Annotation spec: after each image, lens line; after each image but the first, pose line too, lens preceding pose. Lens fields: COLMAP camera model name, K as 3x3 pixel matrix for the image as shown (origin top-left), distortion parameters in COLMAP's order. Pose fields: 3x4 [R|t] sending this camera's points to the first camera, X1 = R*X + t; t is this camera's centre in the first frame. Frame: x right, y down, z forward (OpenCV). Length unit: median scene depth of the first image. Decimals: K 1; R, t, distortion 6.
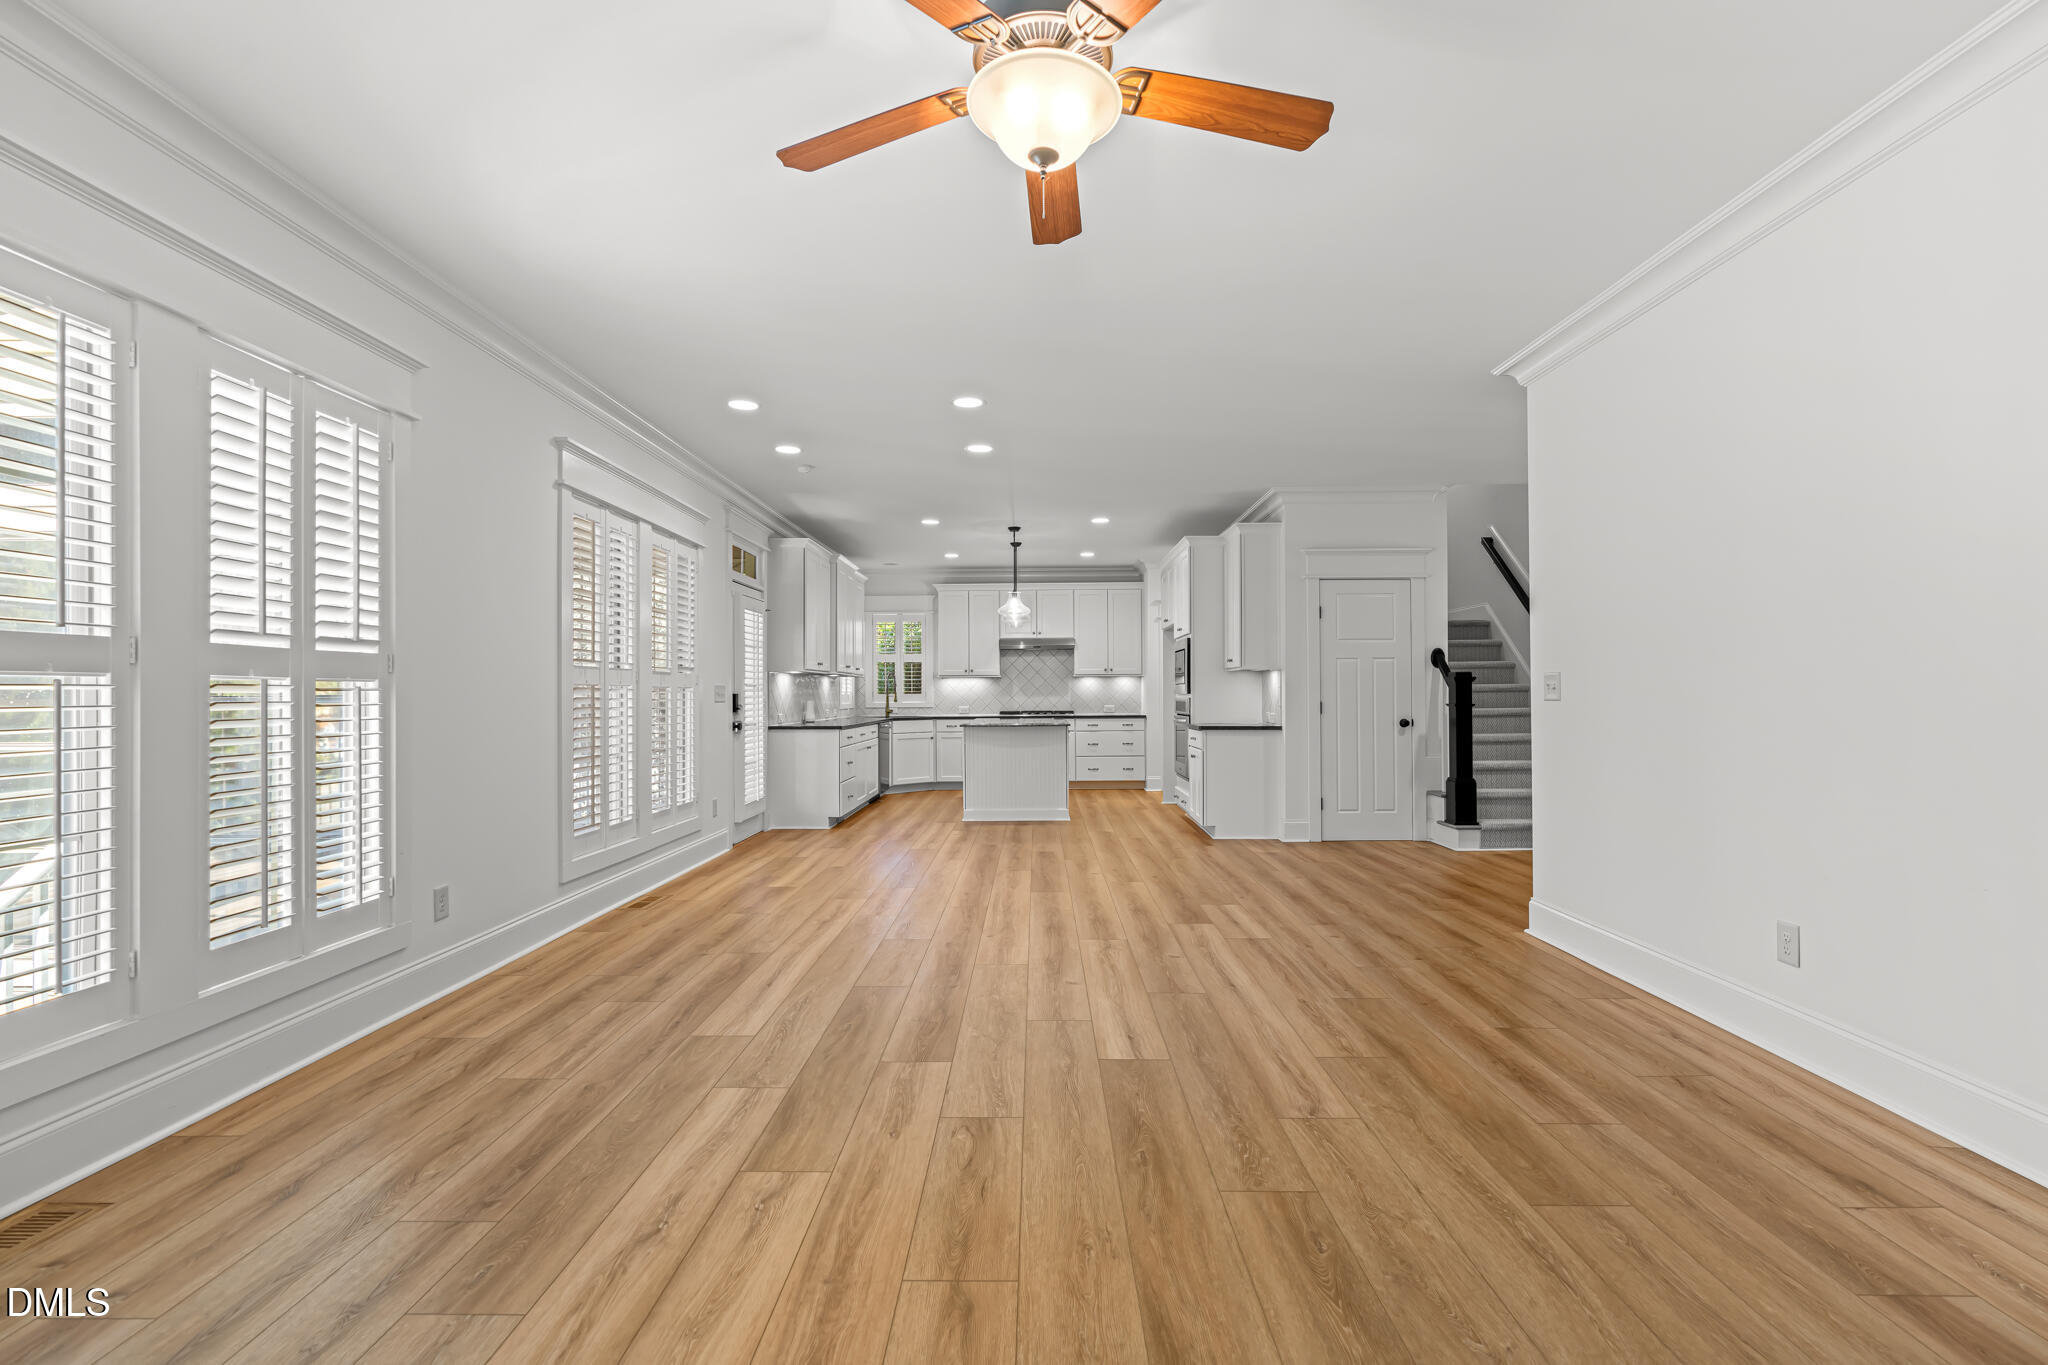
lens RADIAL K [[935.1, 0, 1024.0], [0, 935.1, 682.5], [0, 0, 1]] dist [-0.003081, 0.000147]
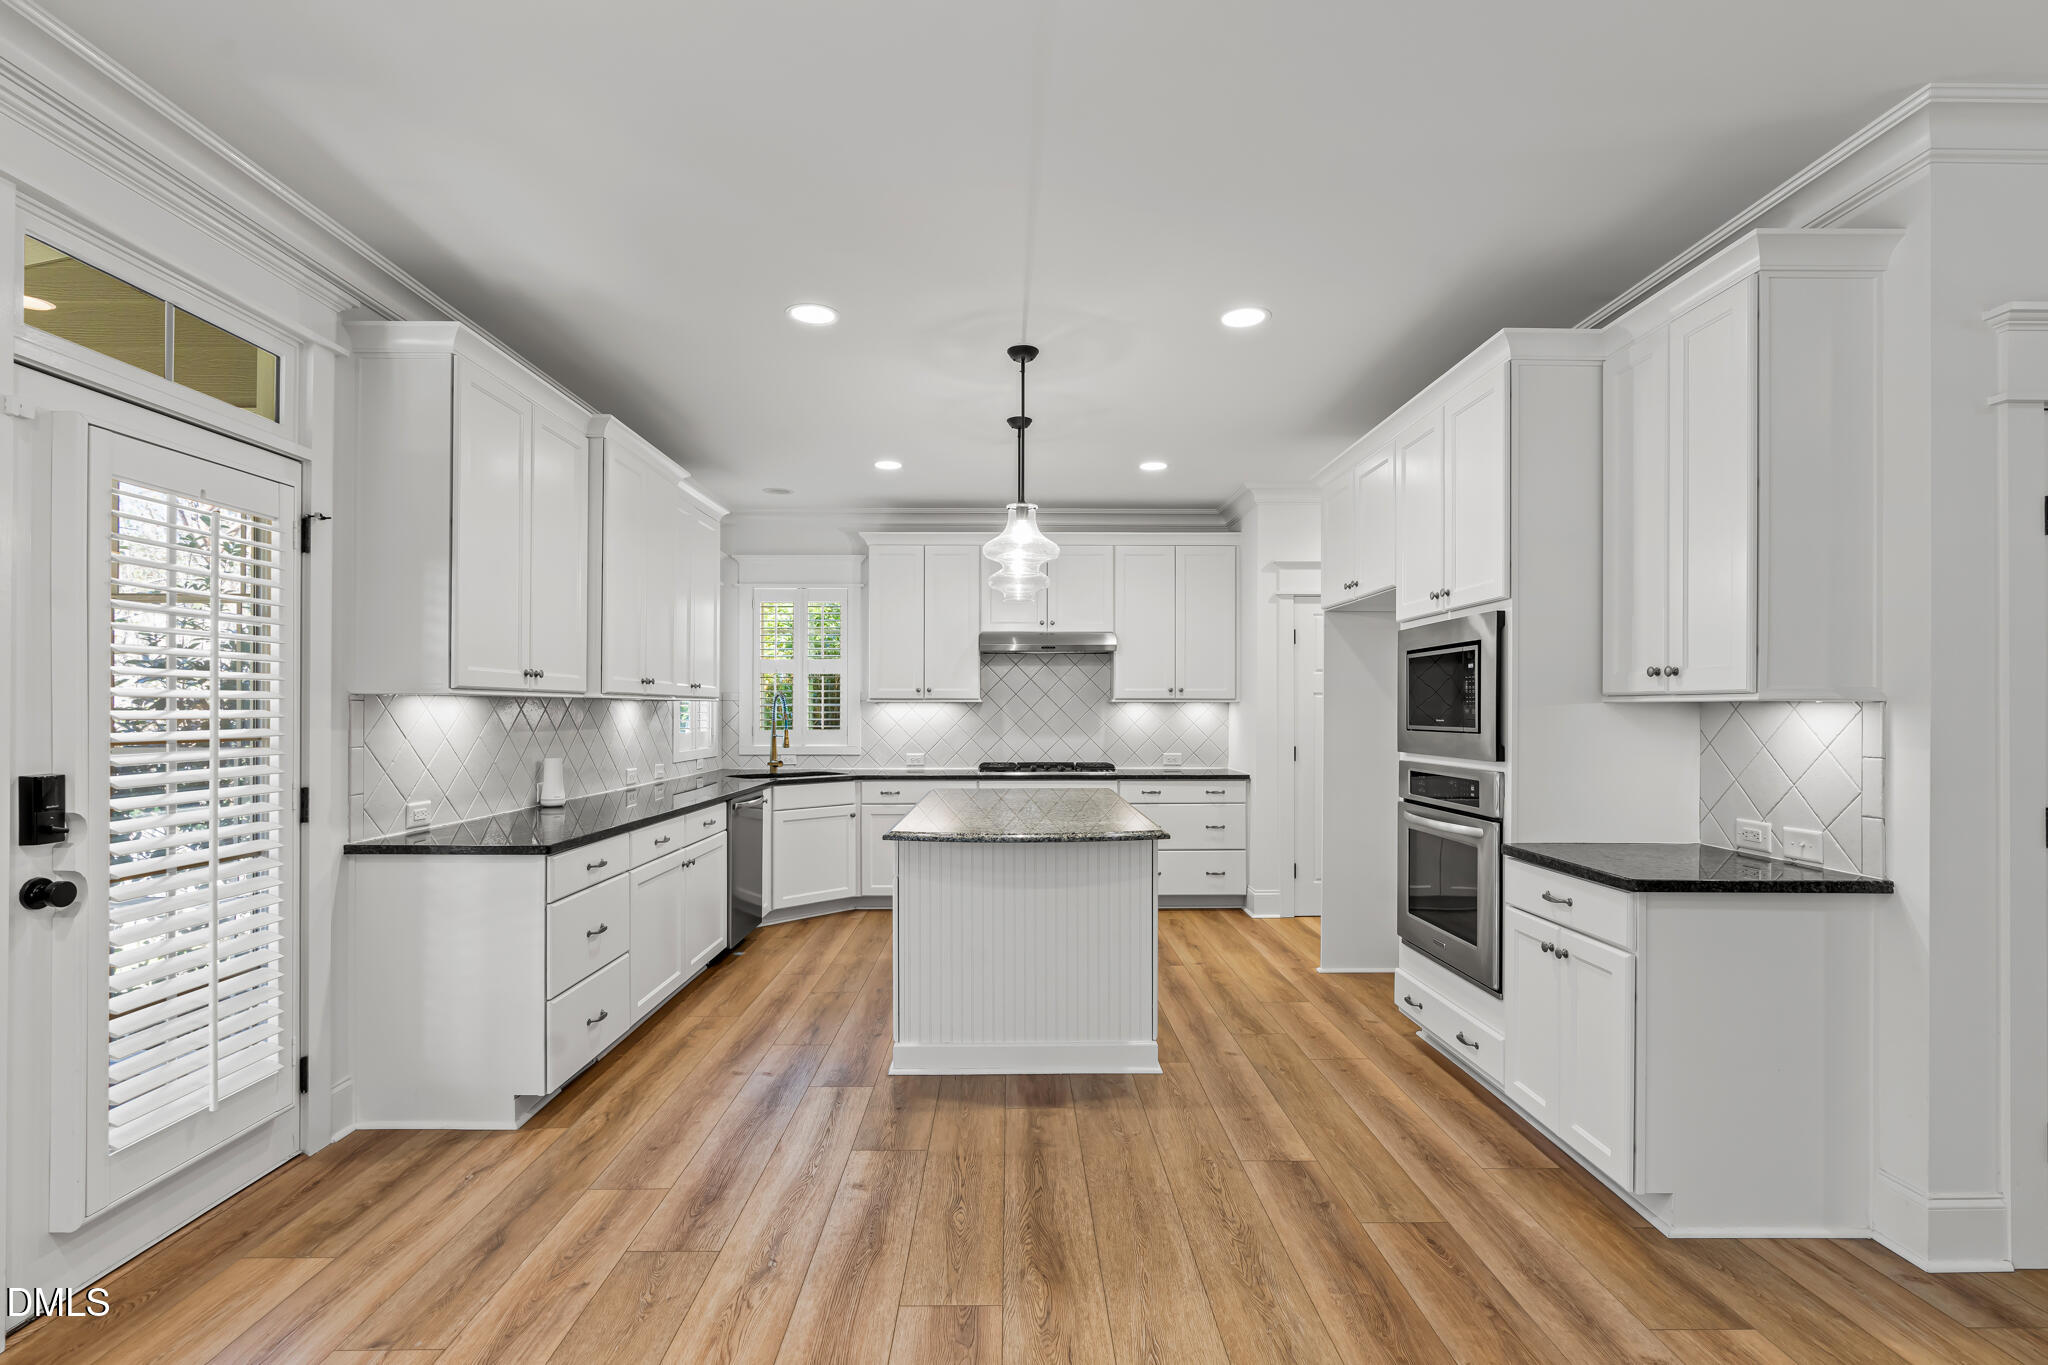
lens RADIAL K [[950.4, 0, 1027.3], [0, 950.4, 708.1], [0, 0, 1]] dist [-0.000701, 0.000075]
pose [[0.999406, 0.006963, 0.033745, -0.016594], [-0.007291, 0.999927, 0.009611, -0.007968], [-0.033676, -0.009851, 0.999384, 0.439135]]
